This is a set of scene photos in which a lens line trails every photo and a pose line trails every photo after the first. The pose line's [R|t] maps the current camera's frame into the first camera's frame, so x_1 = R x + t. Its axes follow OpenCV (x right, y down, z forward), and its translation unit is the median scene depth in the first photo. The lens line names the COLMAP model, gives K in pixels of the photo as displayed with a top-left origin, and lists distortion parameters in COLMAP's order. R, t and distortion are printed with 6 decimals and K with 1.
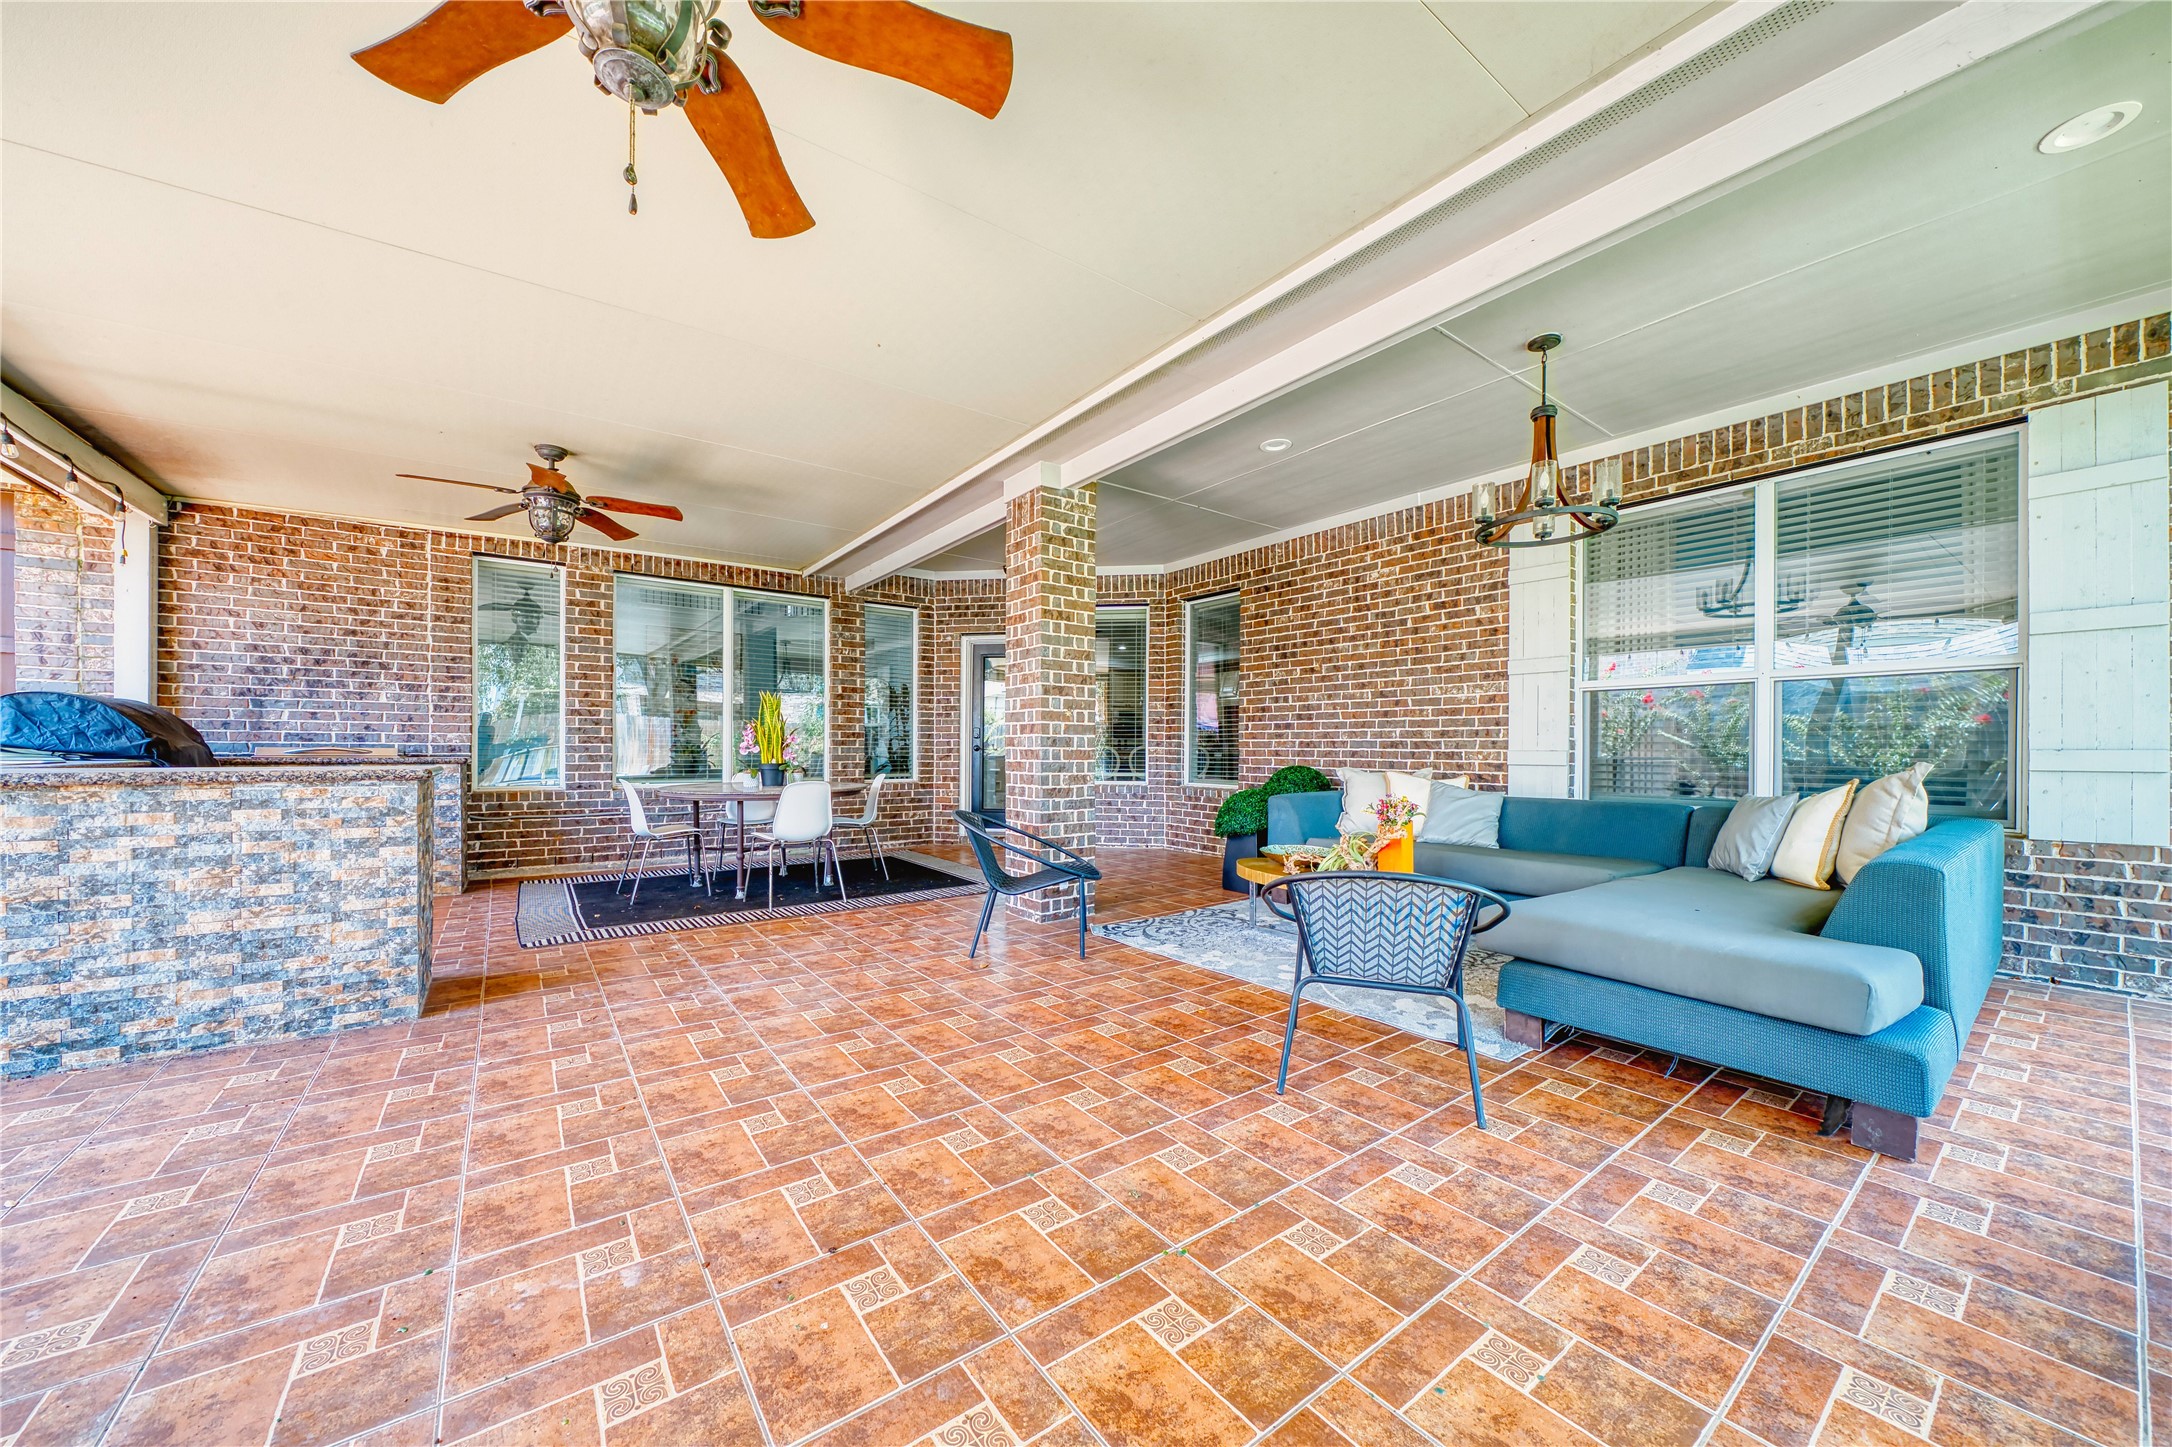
lens RADIAL K [[754.3, 0, 1130.8], [0, 754.3, 751.9], [0, 0, 1]] dist [-0.006476, -0.000064]
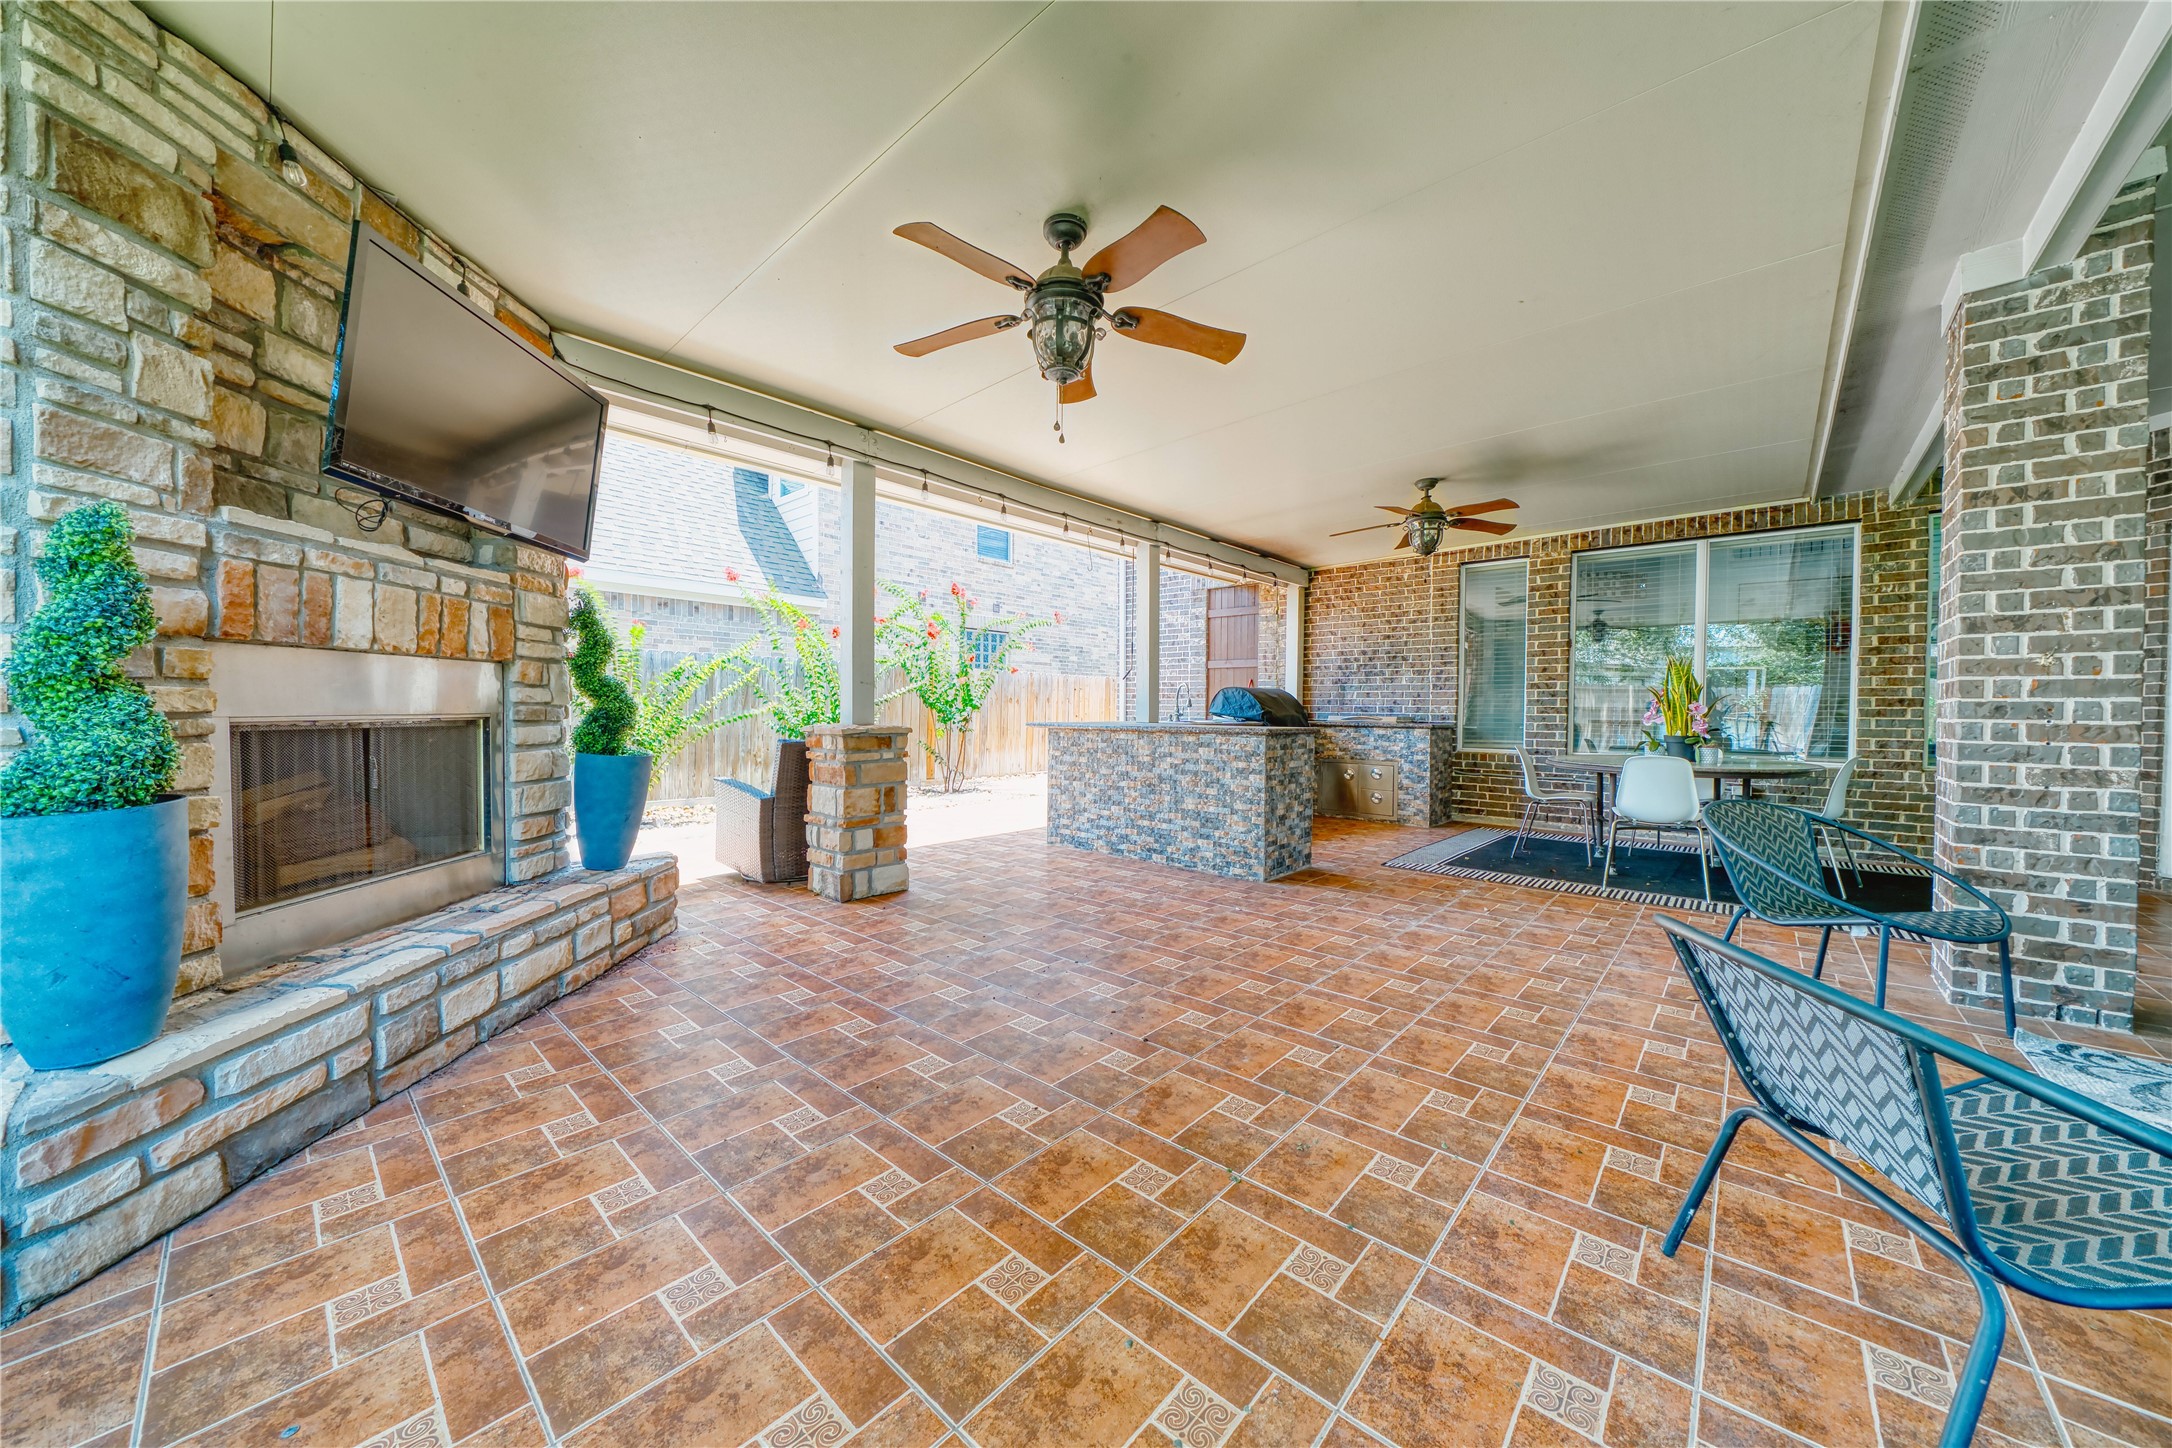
lens RADIAL K [[754.3, 0, 1085.6], [0, 754.3, 721.4], [0, 0, 1]] dist [-0.006476, -0.000064]
pose [[0.191747, 0.010112, -0.981392, 0.337847], [-0.012509, 0.999891, 0.007858, -0.000219], [0.981365, 0.010769, 0.191853, 0.178234]]
